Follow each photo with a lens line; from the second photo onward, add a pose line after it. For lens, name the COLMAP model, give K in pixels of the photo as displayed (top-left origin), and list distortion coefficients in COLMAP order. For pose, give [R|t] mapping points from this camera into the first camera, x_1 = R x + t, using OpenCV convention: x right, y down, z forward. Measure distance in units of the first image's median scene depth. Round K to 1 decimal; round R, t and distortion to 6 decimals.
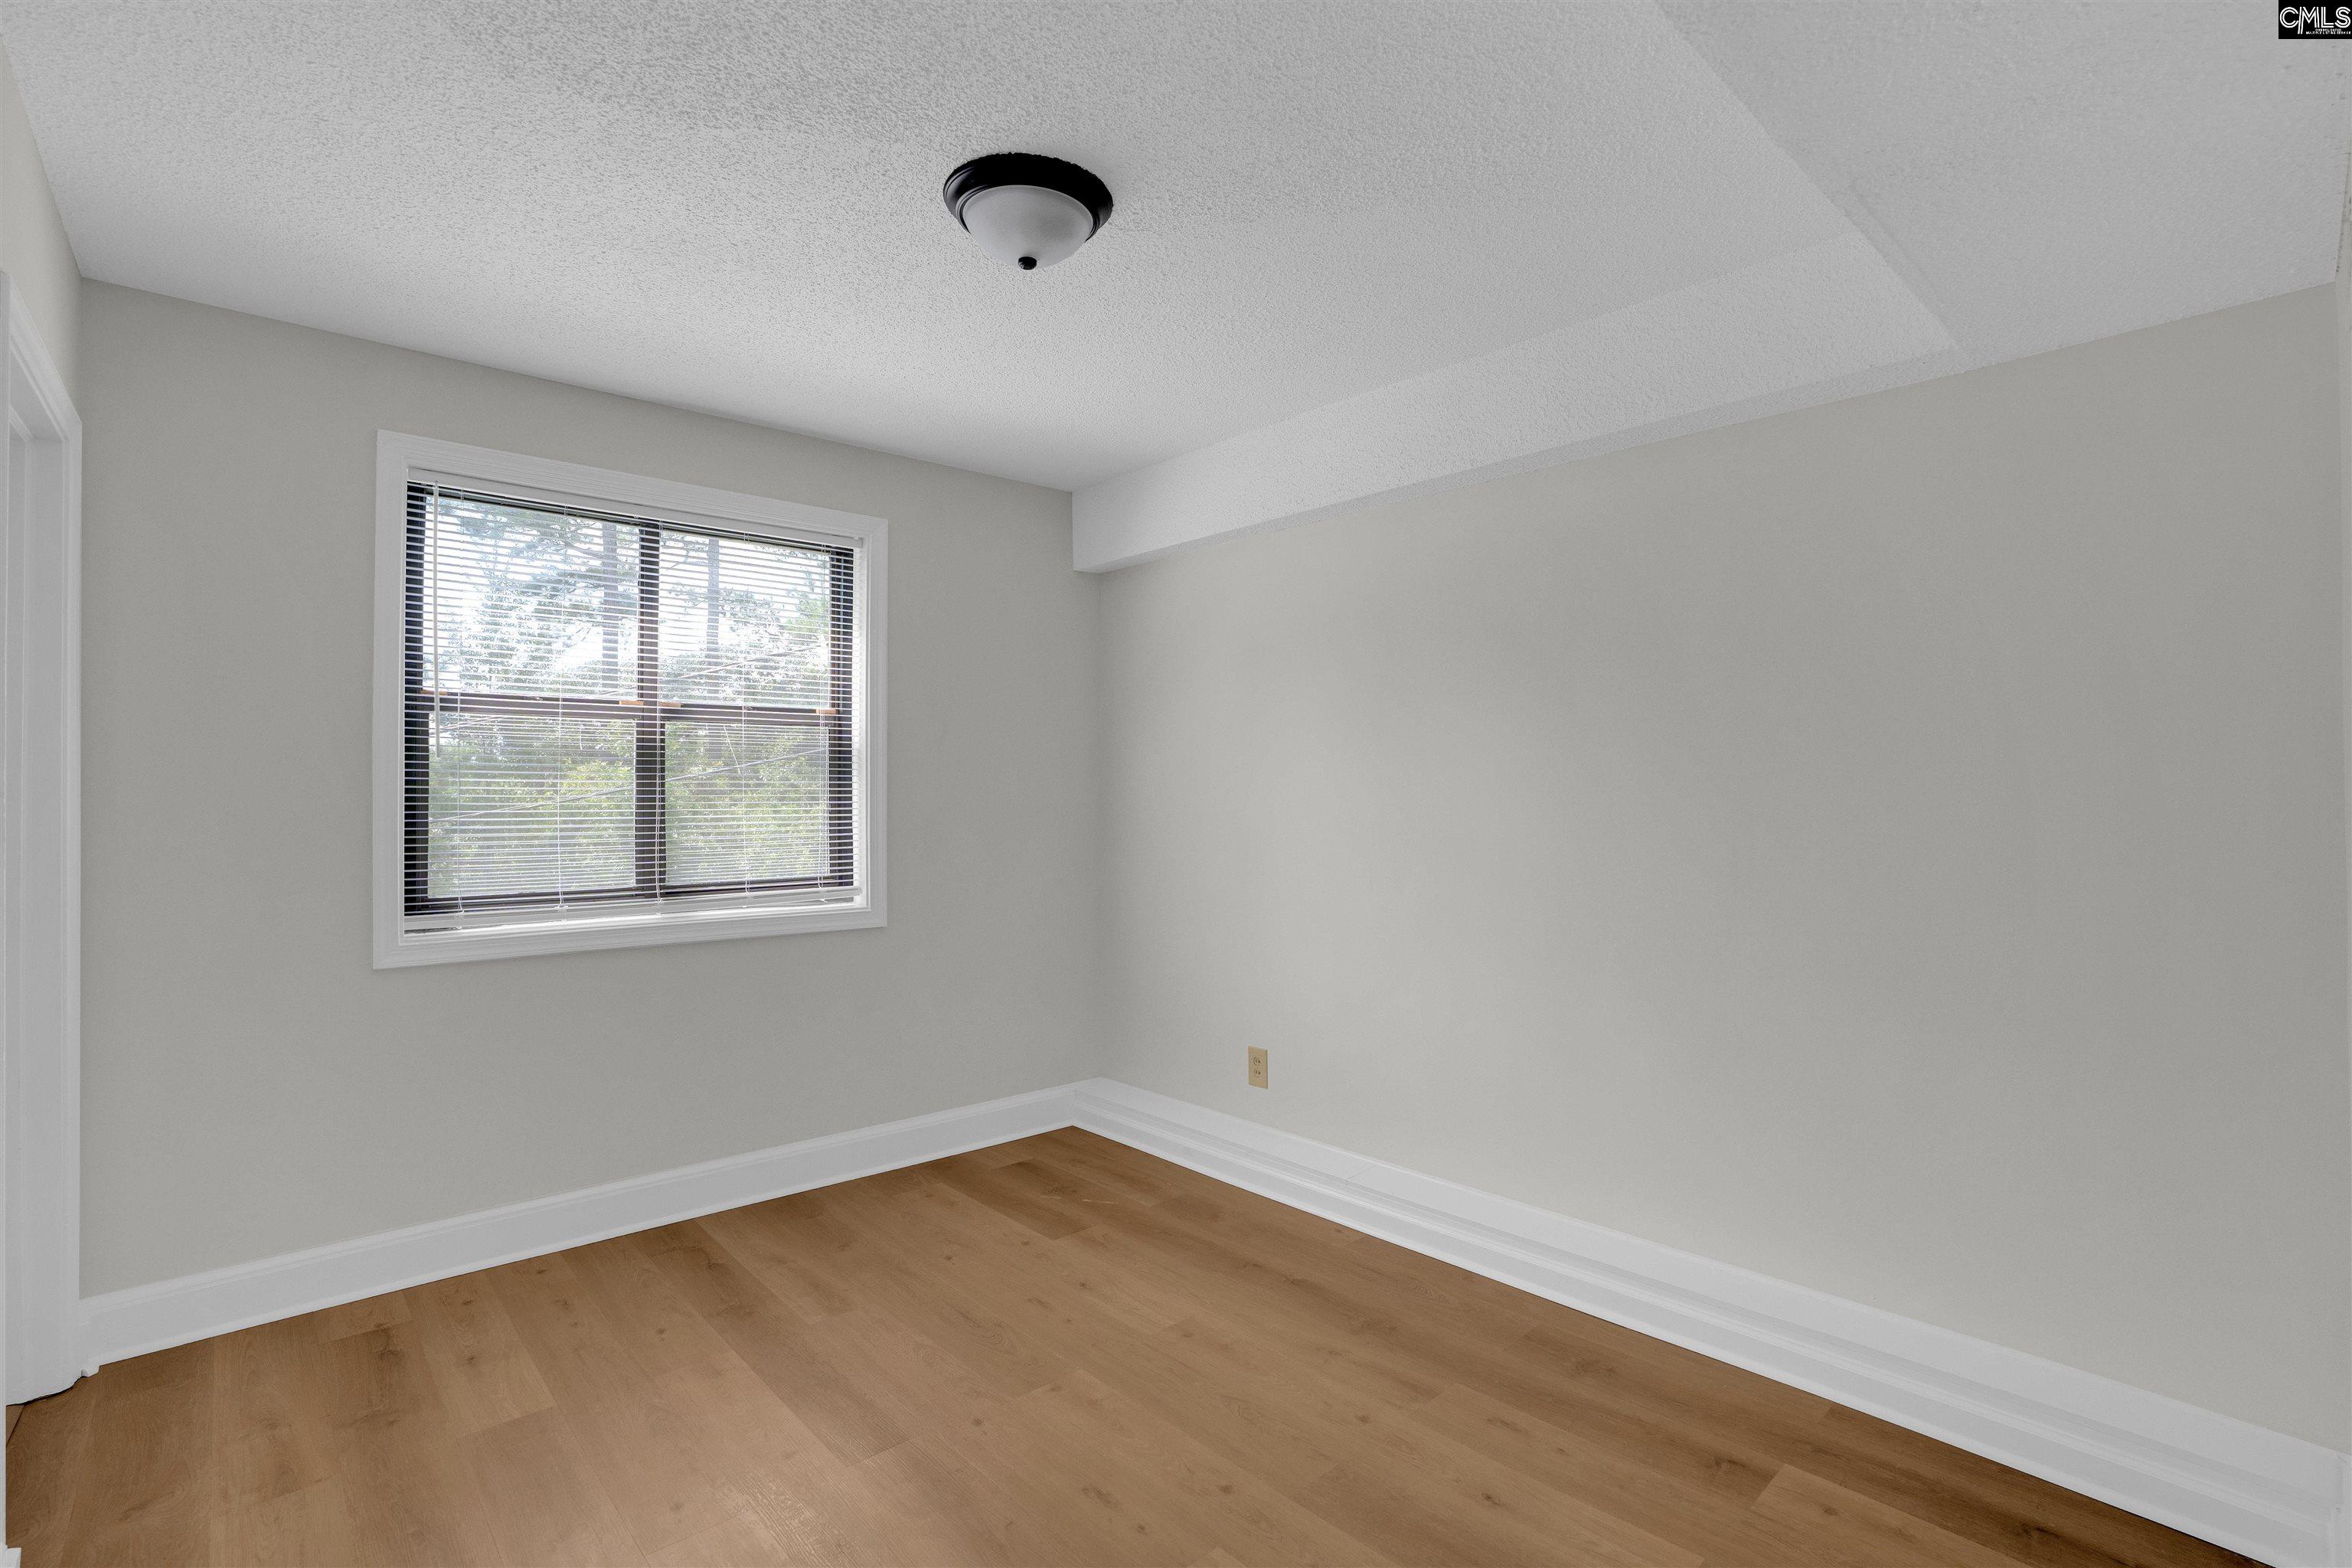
lens RADIAL K [[1104.6, 0, 1168.7], [0, 1104.6, 781.2], [0, 0, 1]] dist [-0.046883, 0.022990]
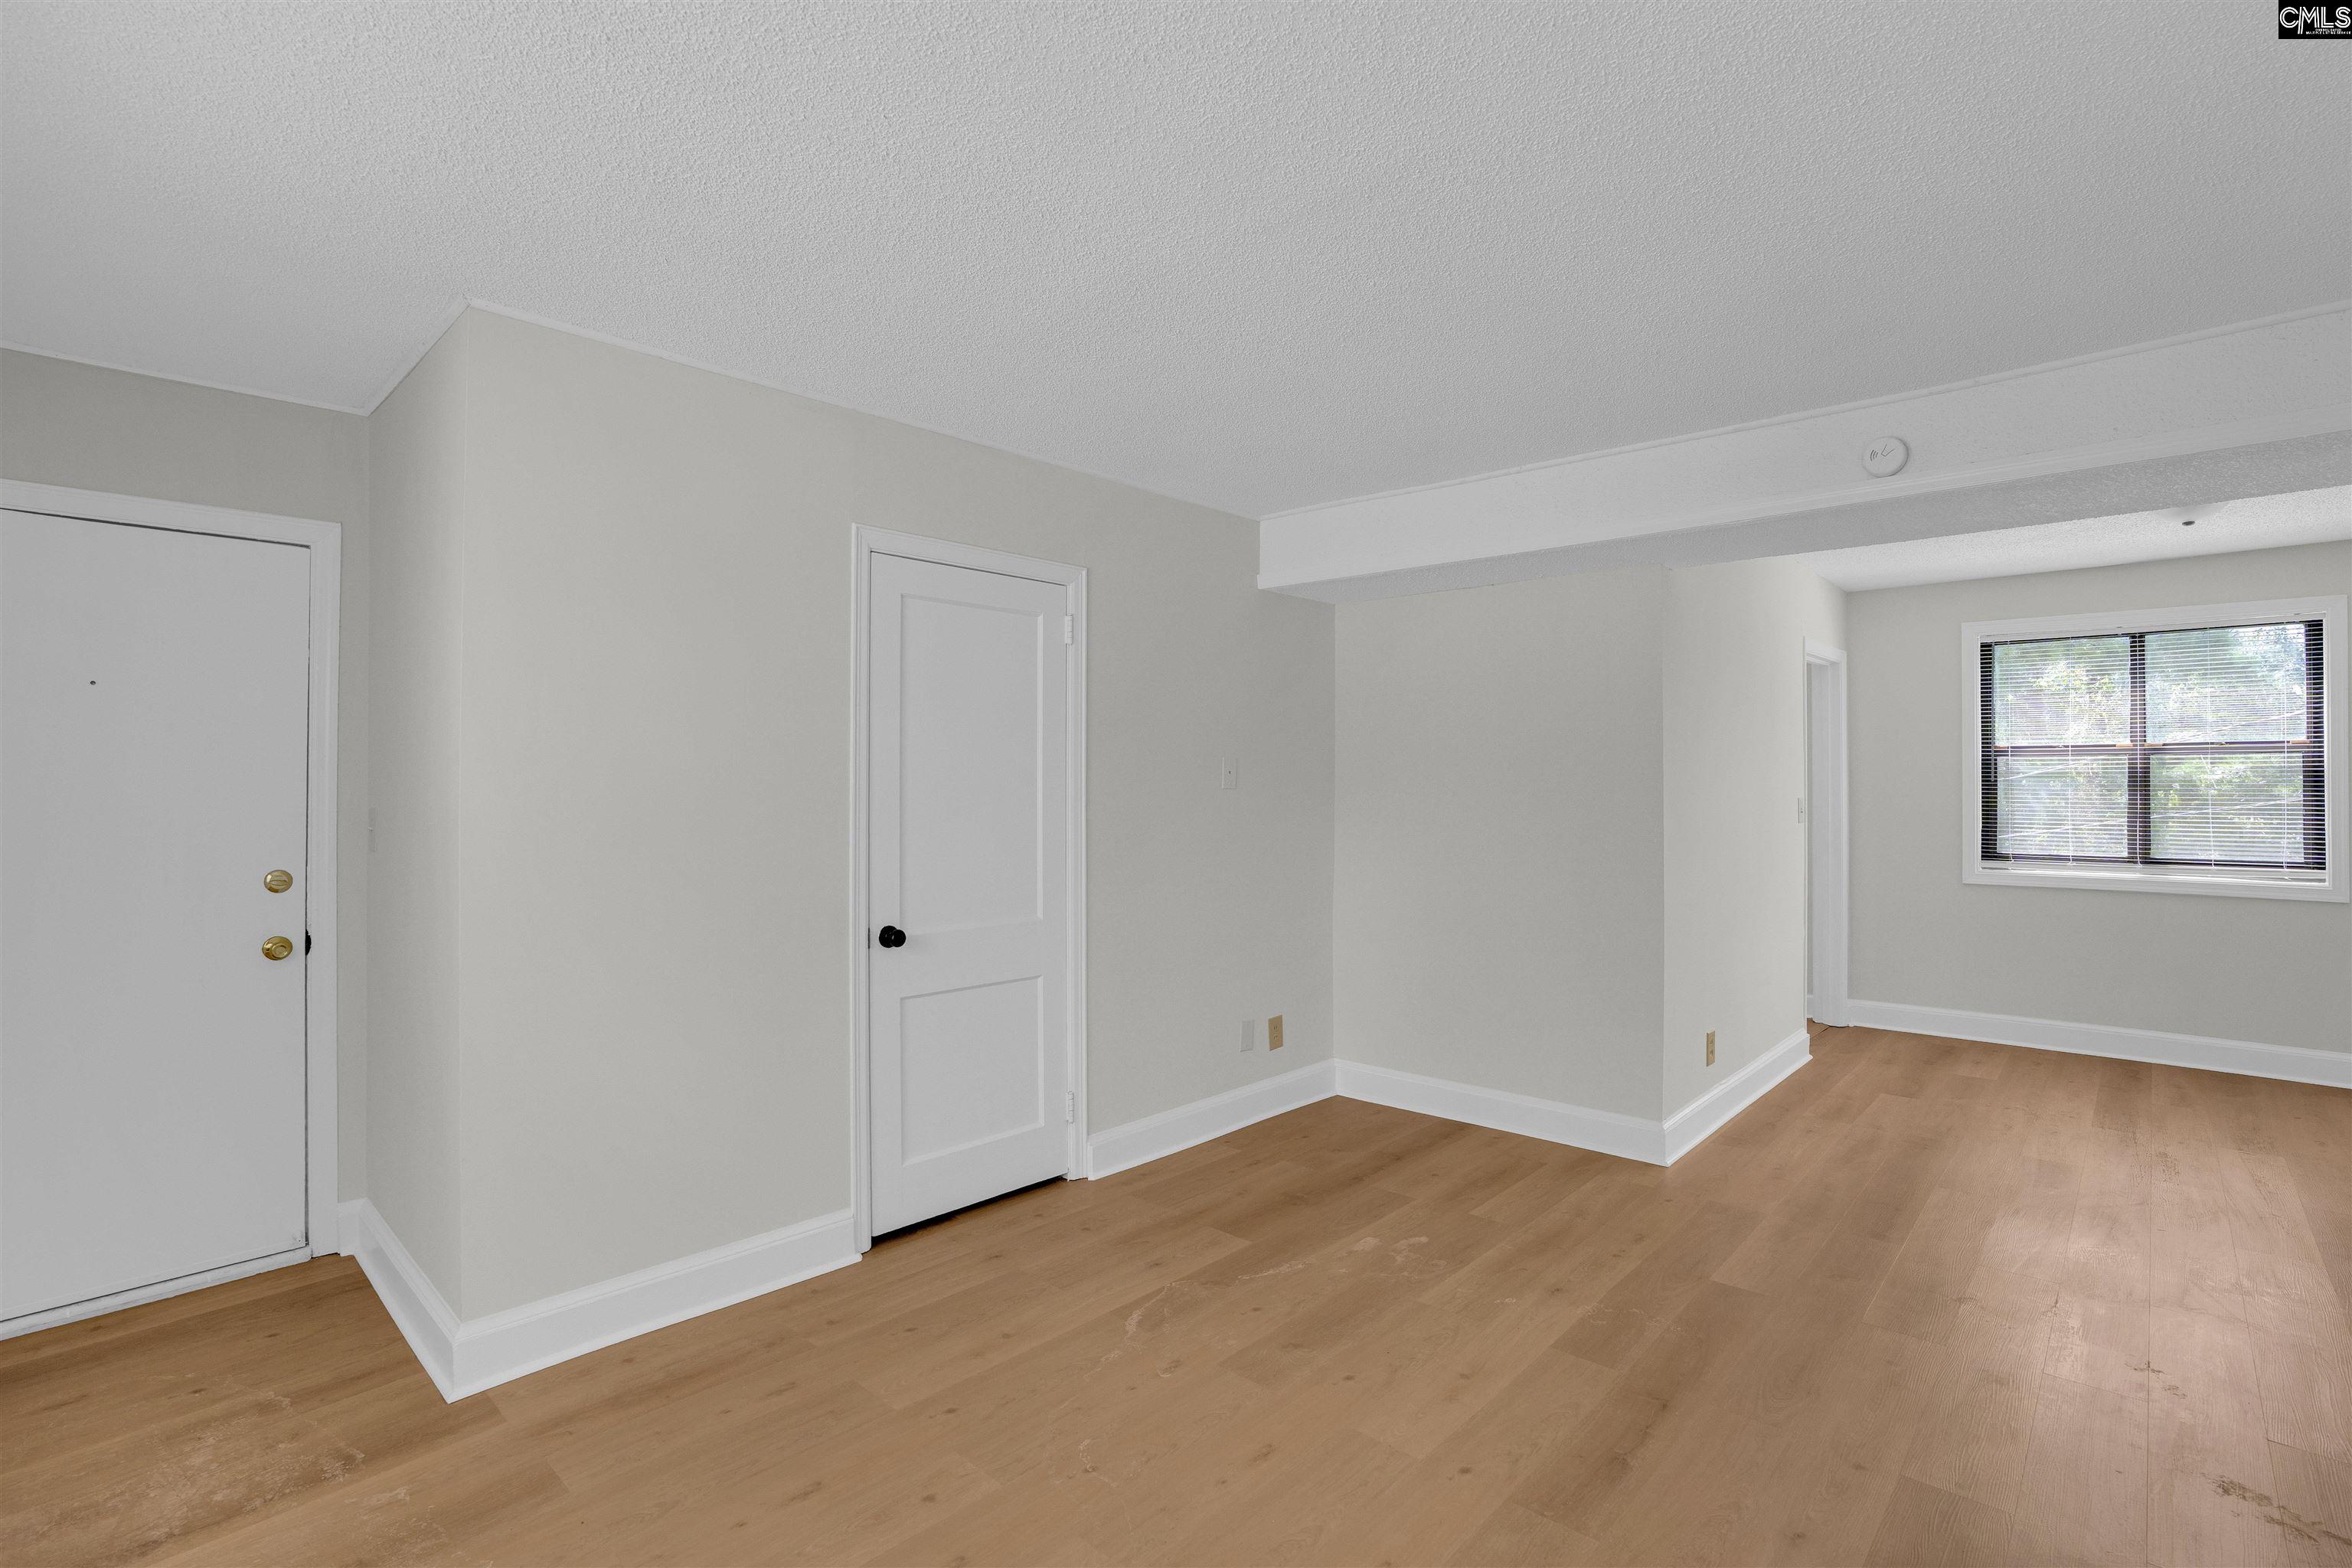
lens RADIAL K [[1104.6, 0, 1168.7], [0, 1104.6, 781.2], [0, 0, 1]] dist [-0.046883, 0.022990]
pose [[0.090310, 0.000685, -0.995913, 1.010610], [0.014072, 0.999899, 0.001964, -0.040973], [0.995814, -0.014192, 0.090291, -0.590393]]
